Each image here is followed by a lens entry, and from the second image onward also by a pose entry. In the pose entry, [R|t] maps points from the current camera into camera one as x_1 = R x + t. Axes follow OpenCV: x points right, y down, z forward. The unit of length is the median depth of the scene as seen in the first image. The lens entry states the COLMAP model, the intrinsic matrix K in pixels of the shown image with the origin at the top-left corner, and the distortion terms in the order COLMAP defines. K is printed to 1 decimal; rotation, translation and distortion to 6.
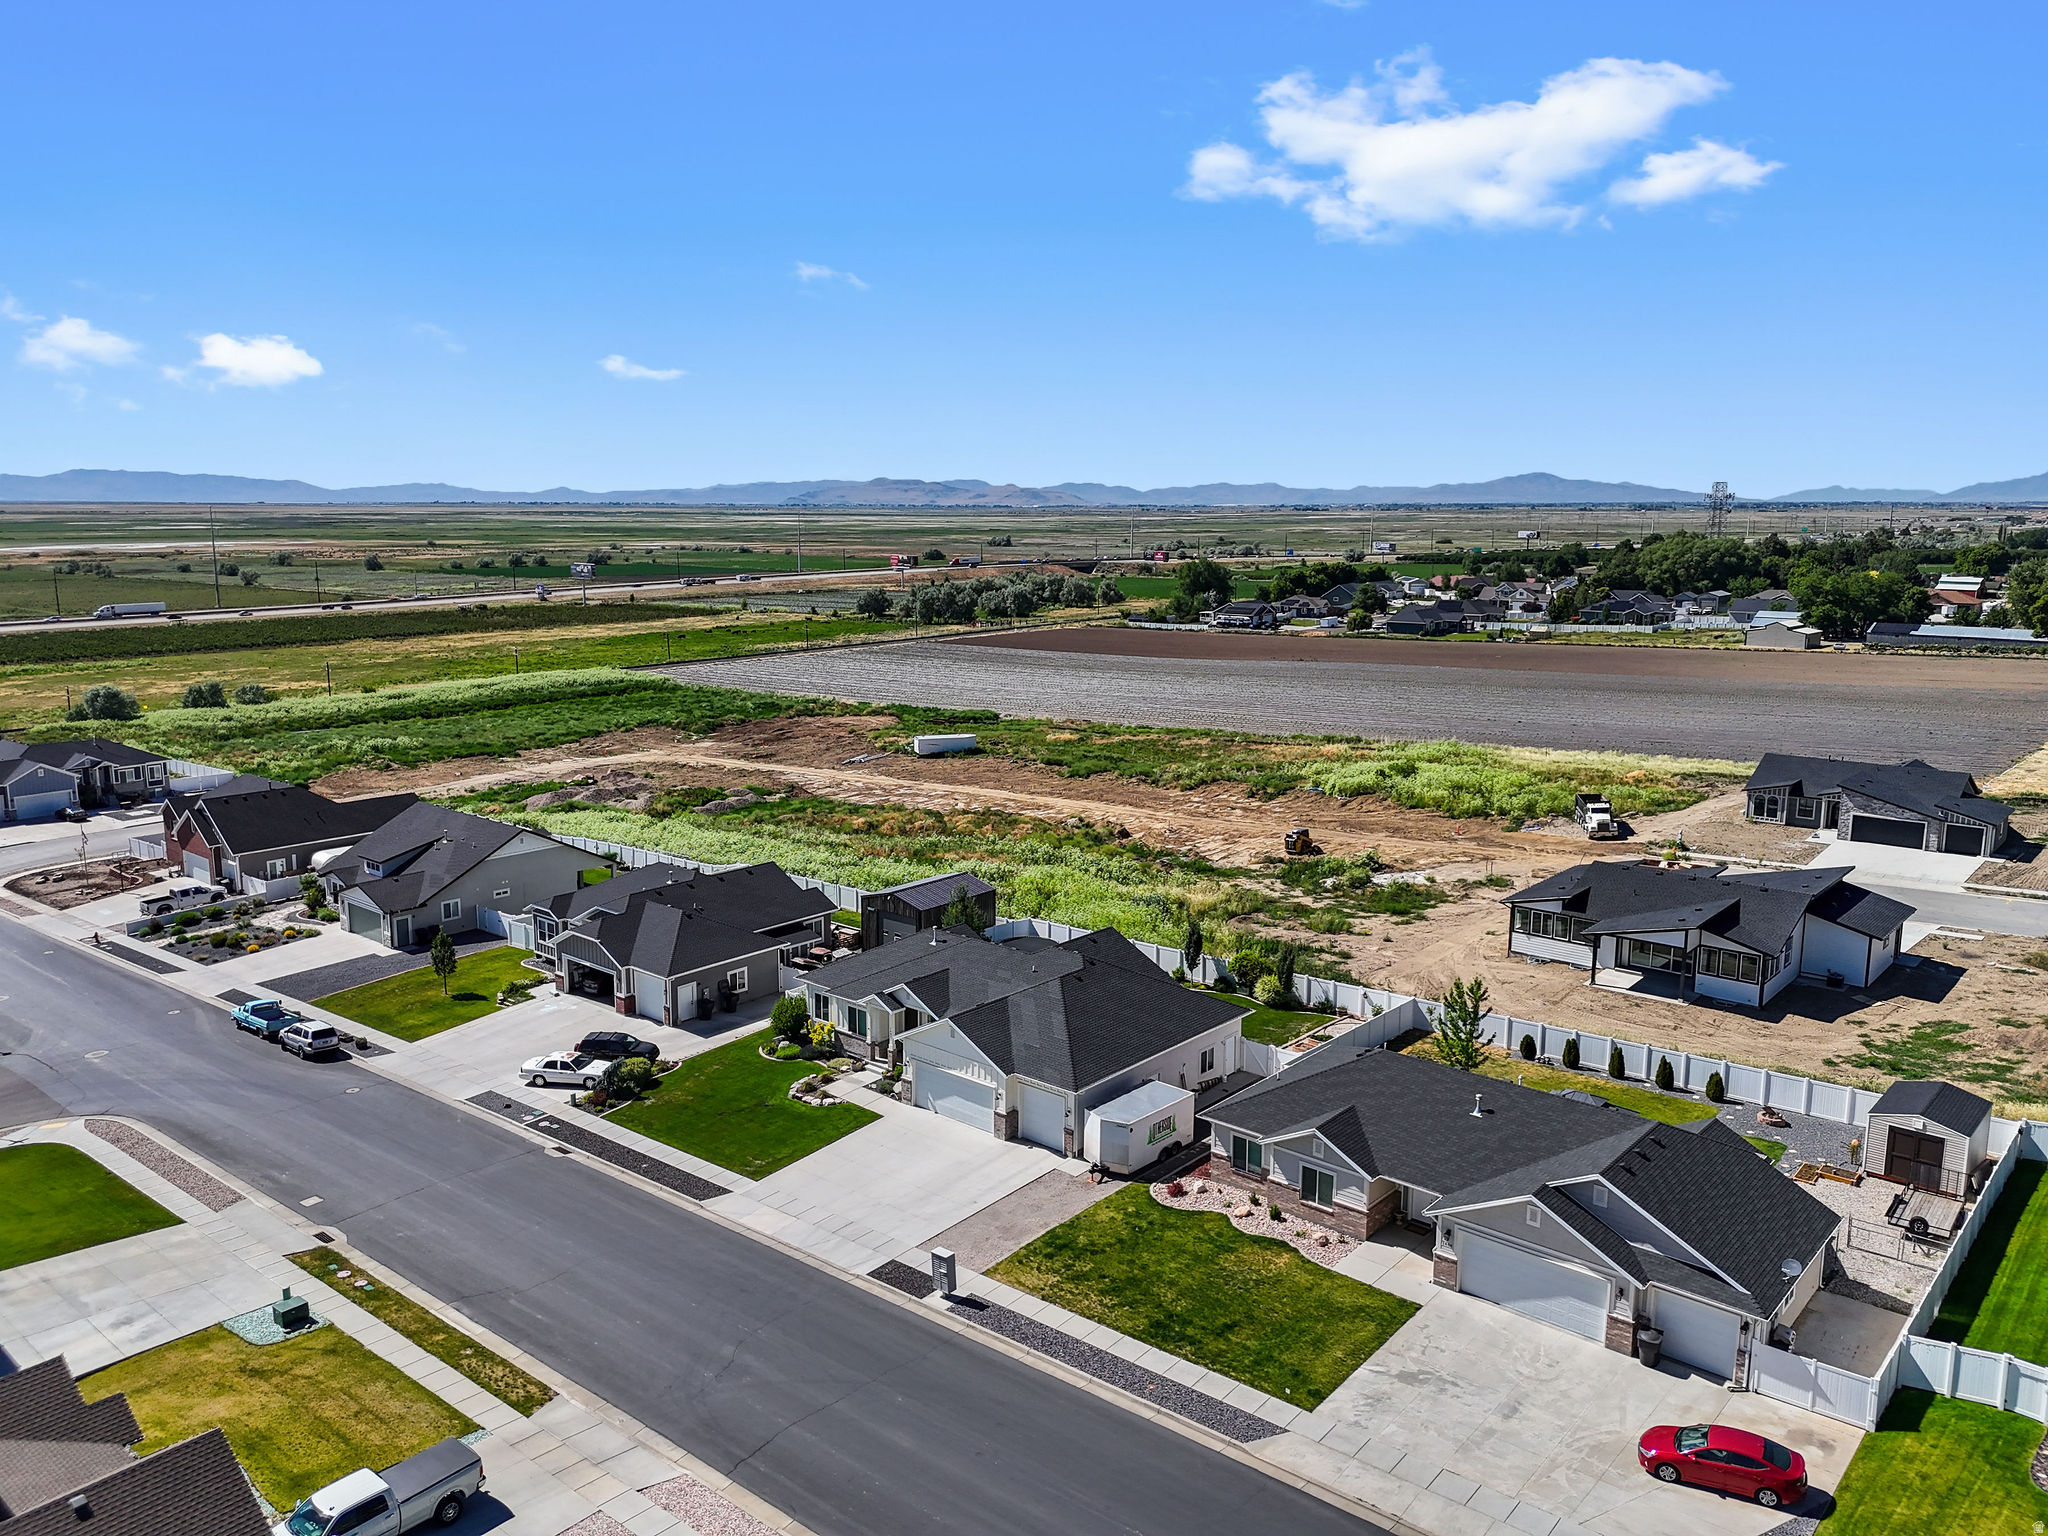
lens RADIAL K [[1504.8, 0, 1018.2], [0, 1504.8, 764.5], [0, 0, 1]] dist [0.030186, -0.003499]
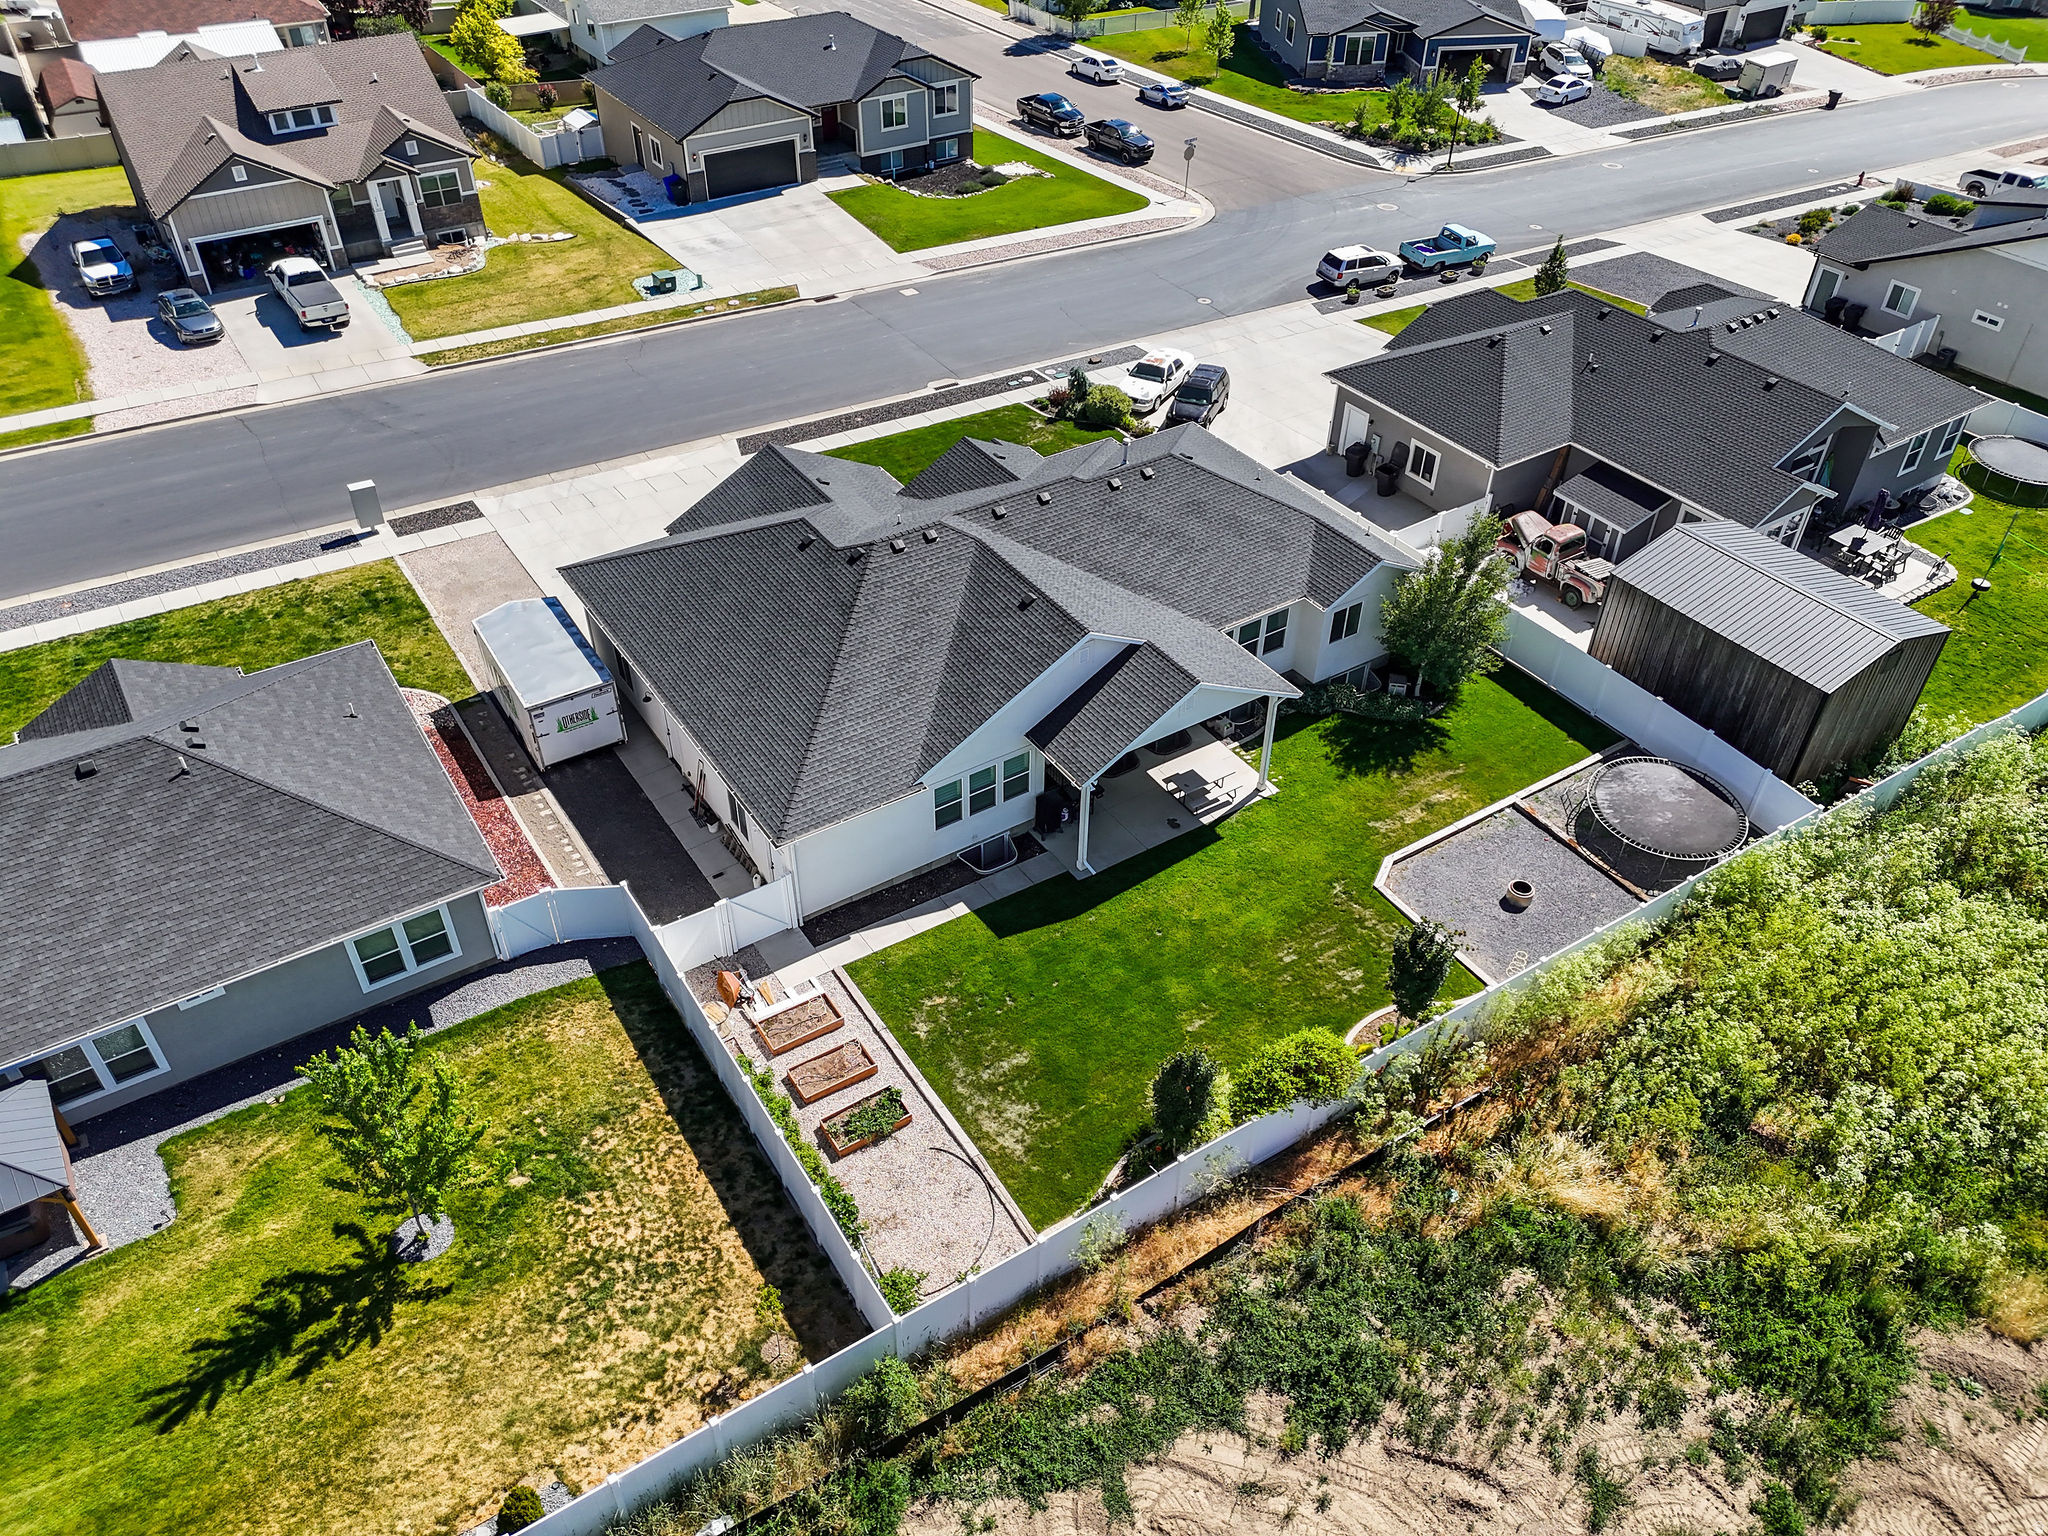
lens RADIAL K [[1504.8, 0, 1018.2], [0, 1504.8, 764.5], [0, 0, 1]] dist [0.030186, -0.003499]
pose [[-0.271703, 0.611368, -0.743240, 0.438782], [-0.175368, 0.727910, 0.662867, -0.165792], [0.946268, 0.310443, -0.090561, 1.046594]]
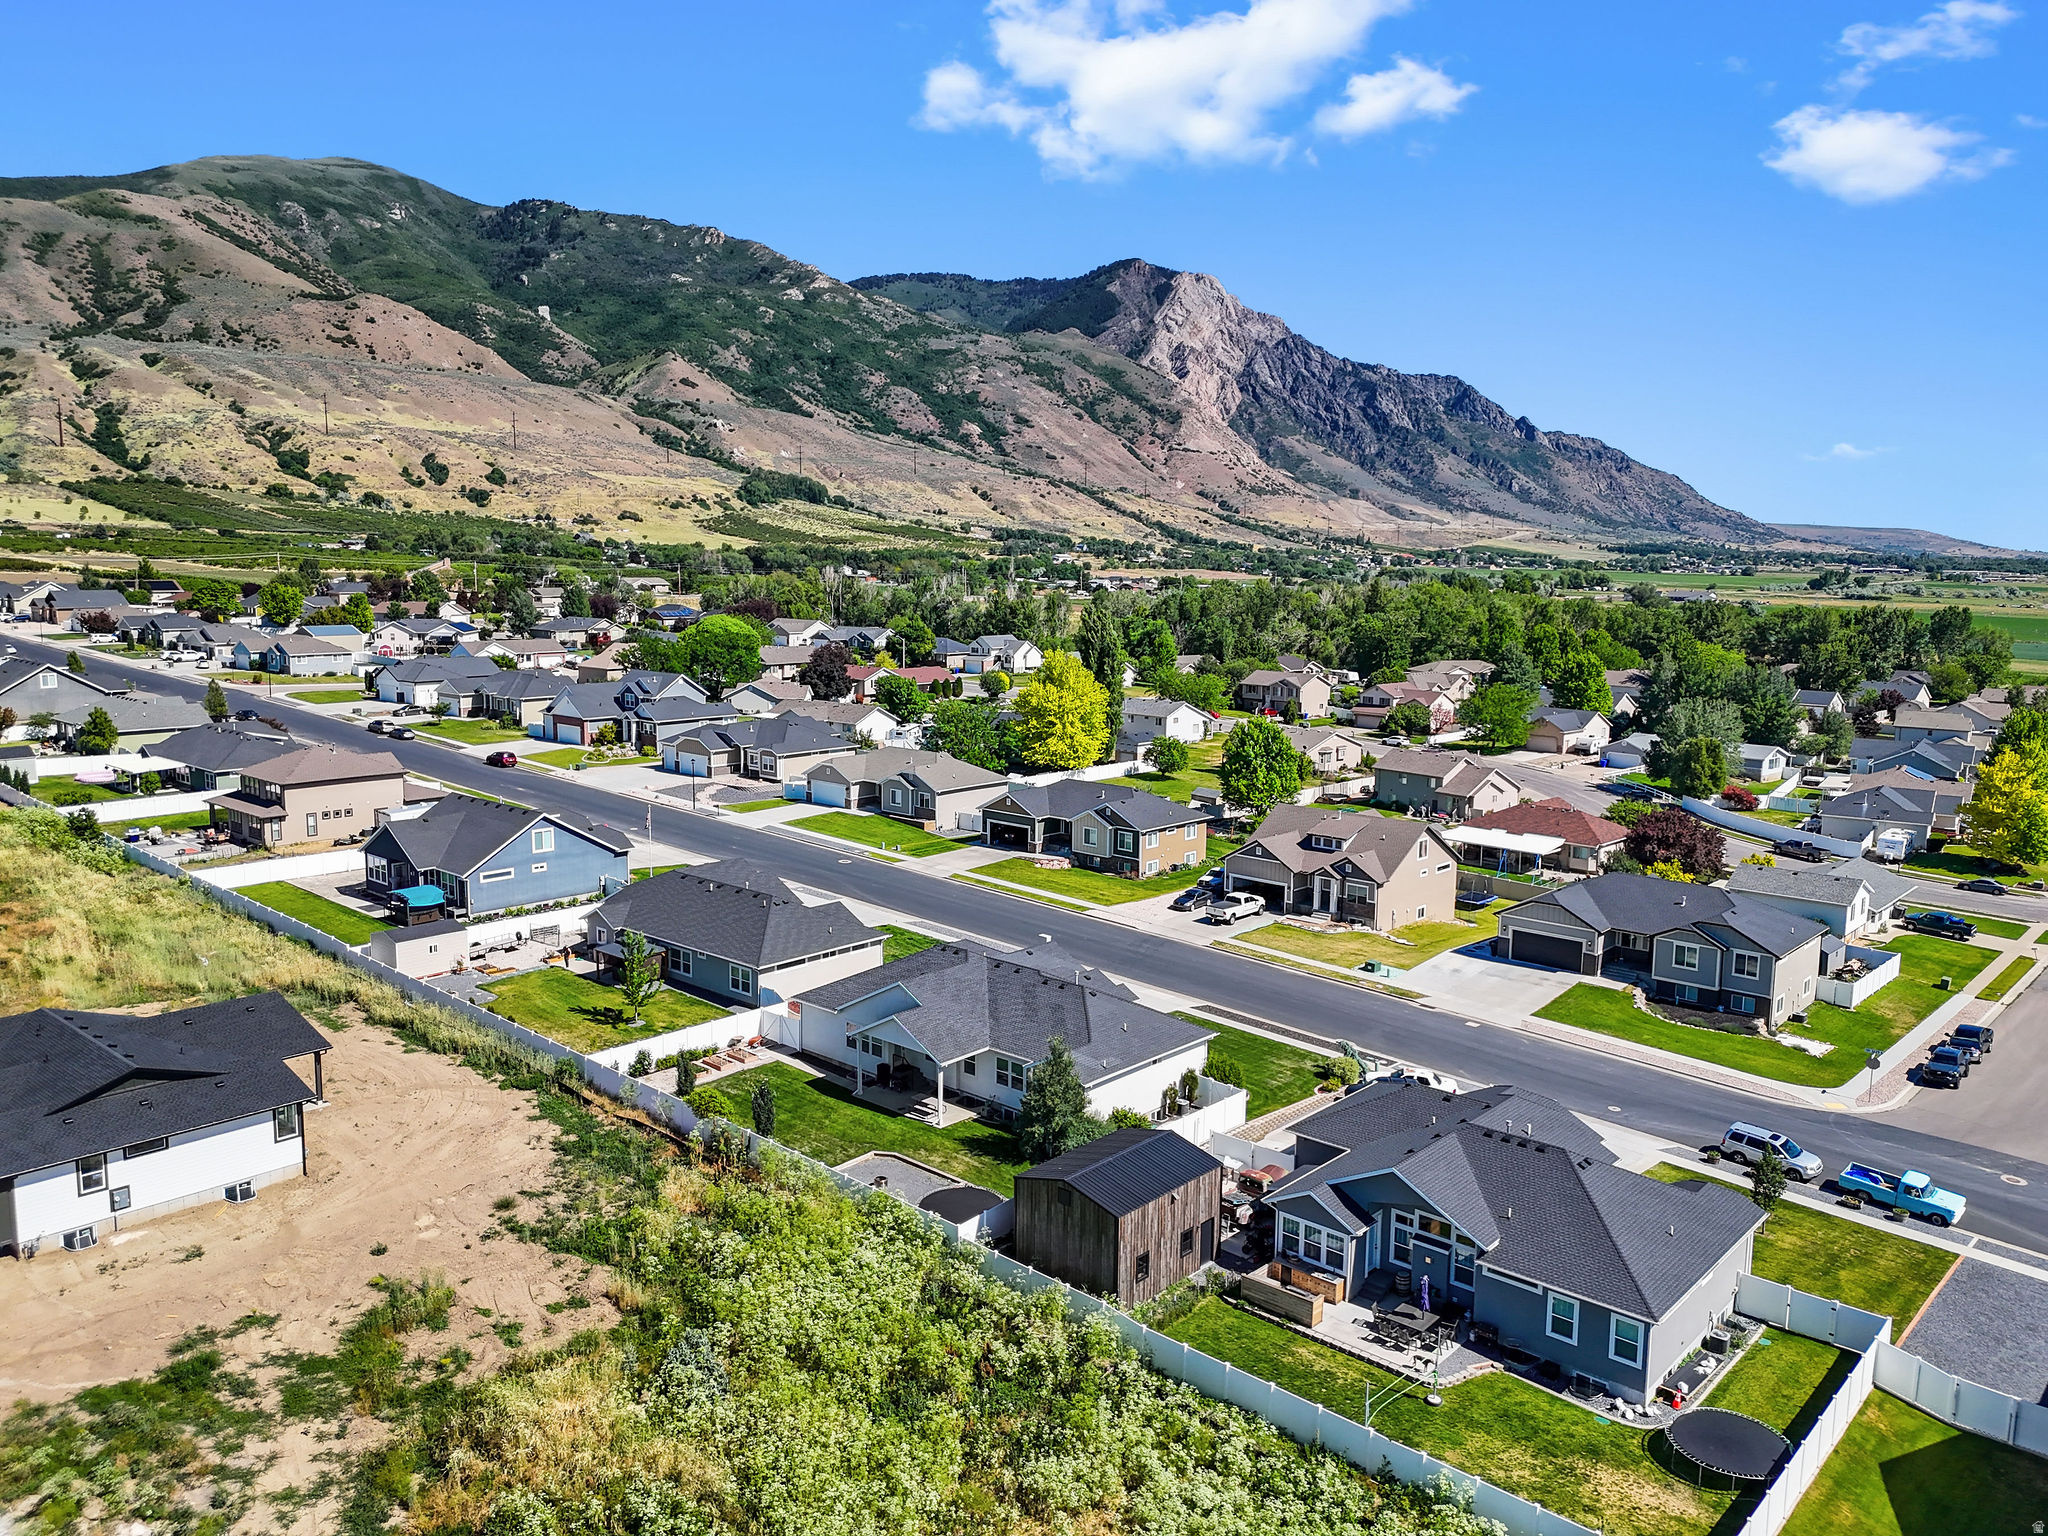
lens RADIAL K [[1504.8, 0, 1018.2], [0, 1504.8, 764.5], [0, 0, 1]] dist [0.030186, -0.003499]
pose [[-0.999762, -0.012149, 0.018108, -0.034426], [-0.005948, 0.950859, 0.309568, -0.338818], [-0.020979, 0.309387, -0.950705, 1.918391]]
